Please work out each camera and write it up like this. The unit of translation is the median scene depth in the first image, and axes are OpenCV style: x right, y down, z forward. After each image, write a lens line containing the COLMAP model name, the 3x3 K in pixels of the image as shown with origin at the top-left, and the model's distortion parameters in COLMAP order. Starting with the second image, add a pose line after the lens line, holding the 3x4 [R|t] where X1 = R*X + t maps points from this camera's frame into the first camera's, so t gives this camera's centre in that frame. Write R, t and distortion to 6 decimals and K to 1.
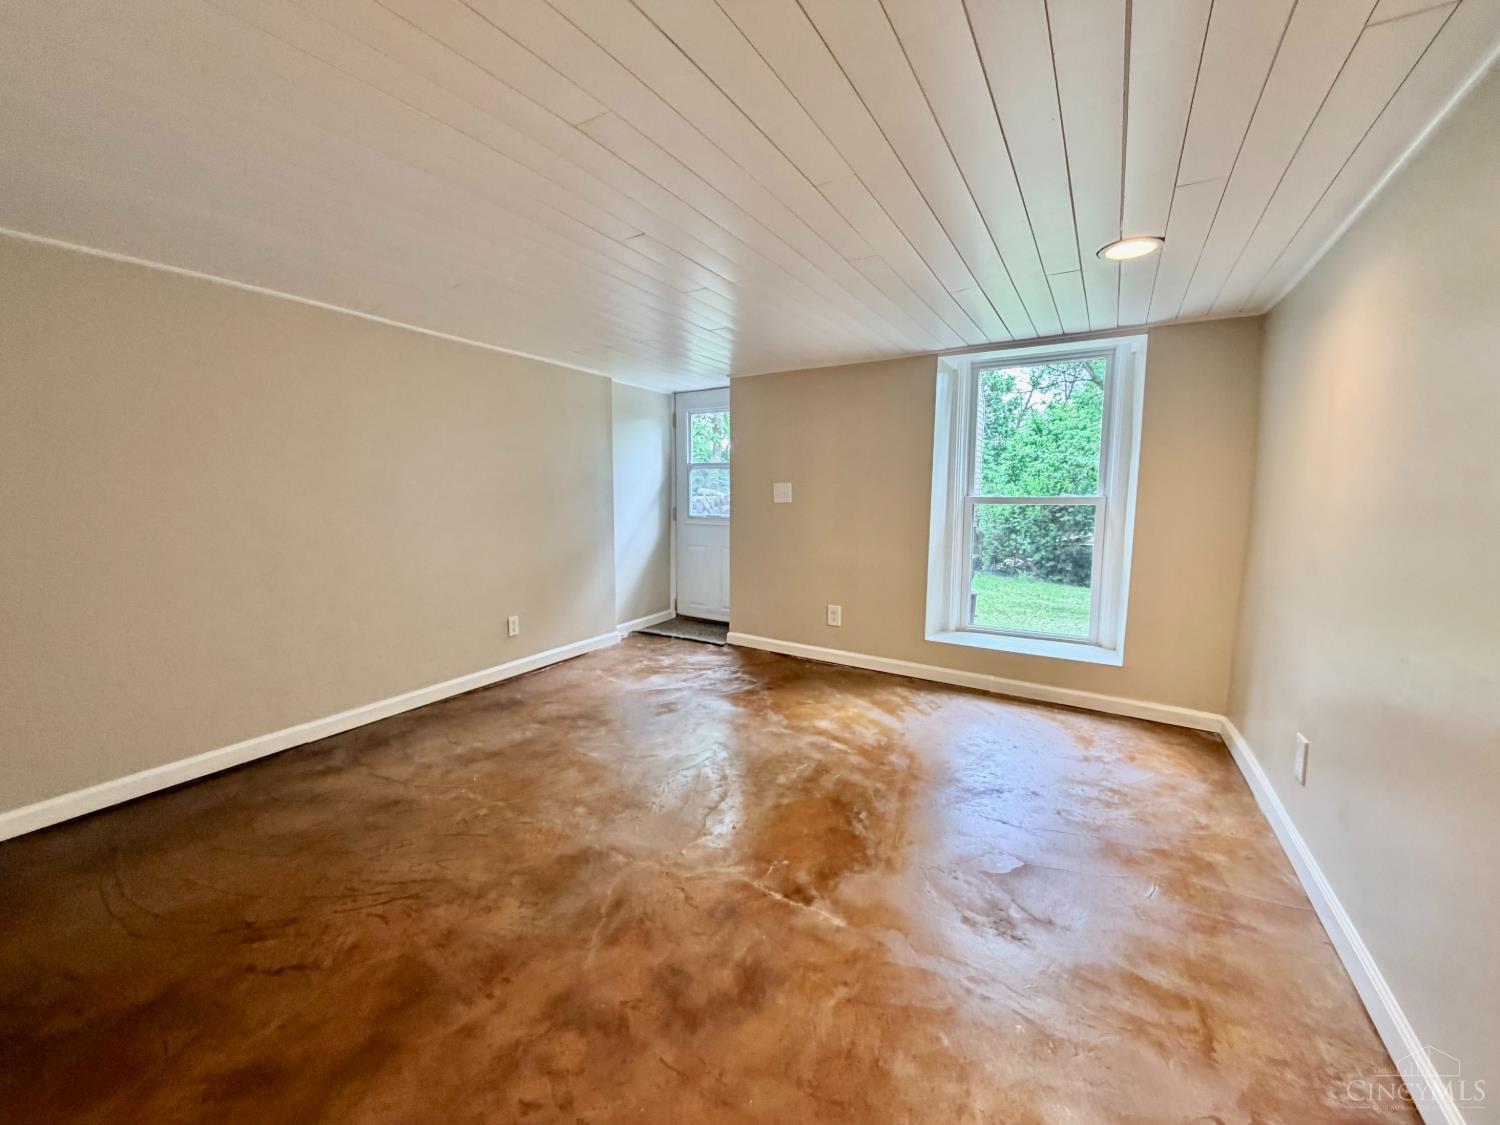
lens RADIAL K [[599.1, 0, 747.2], [0, 599.1, 558.0], [0, 0, 1]] dist [0.001088, 0.000104]
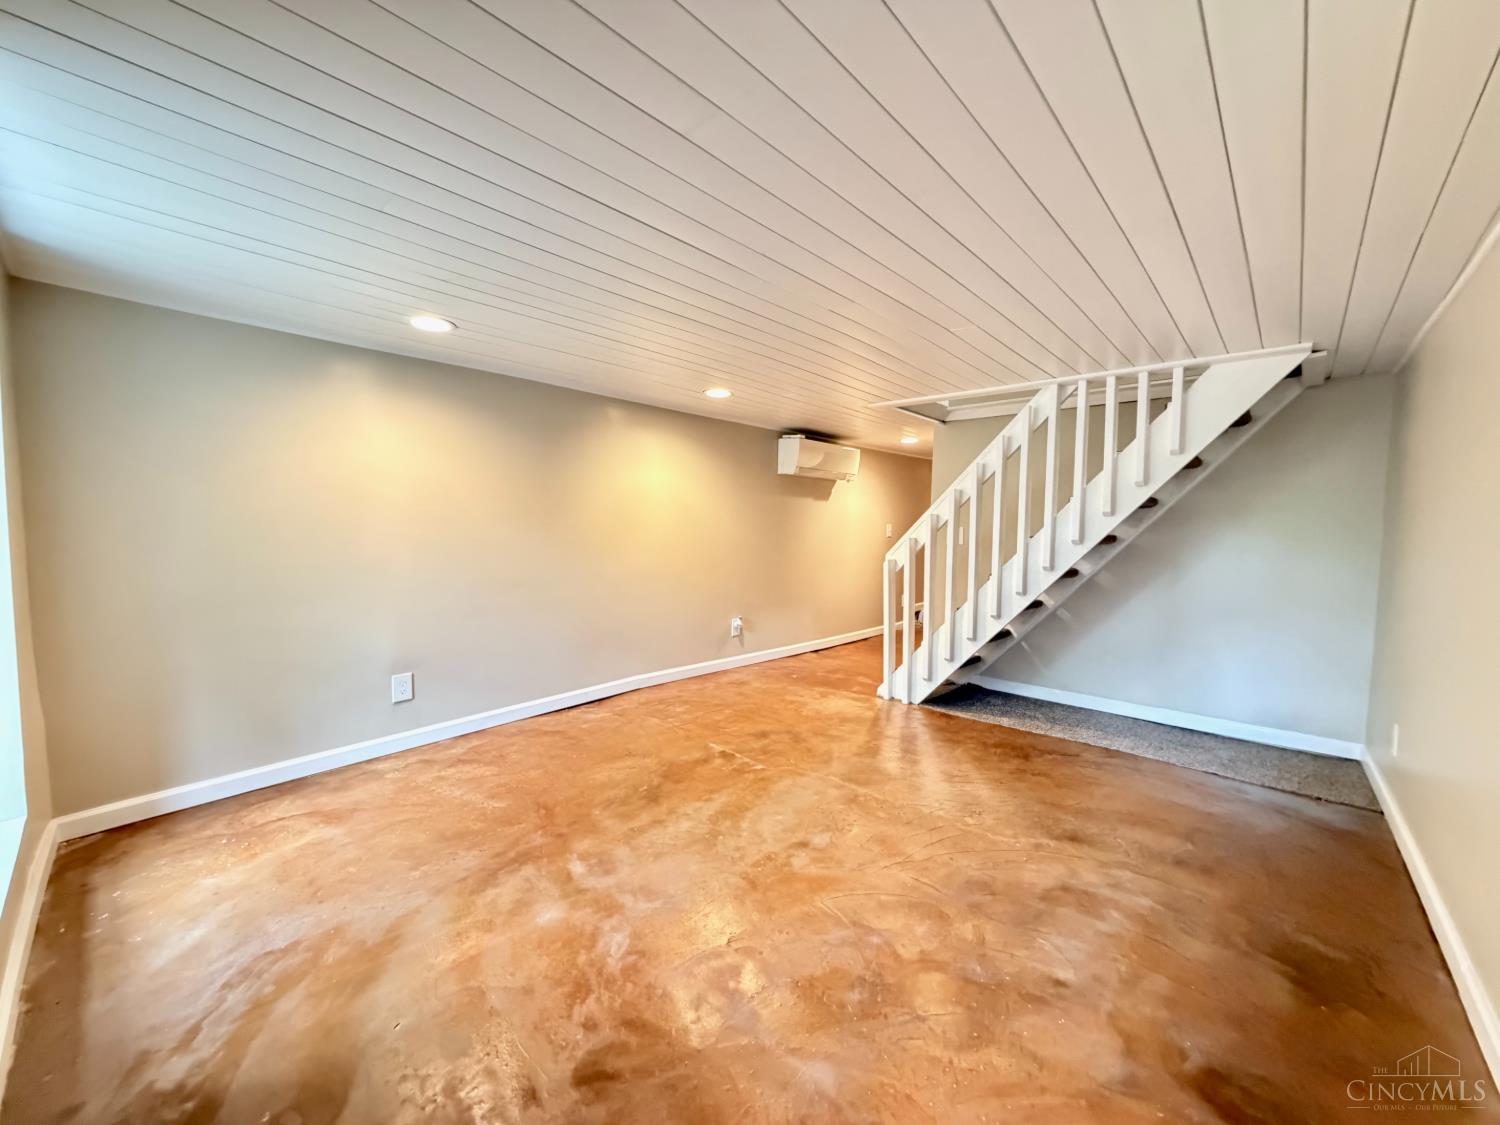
lens RADIAL K [[596.9, 0, 750.0], [0, 596.9, 562.5], [0, 0, 1]] dist [0.000629, 0.000414]
pose [[-0.982228, -0.029664, 0.185330, -0.176283], [0.002876, 0.984936, 0.172893, -0.177760], [-0.187667, 0.170354, -0.967347, 1.567326]]
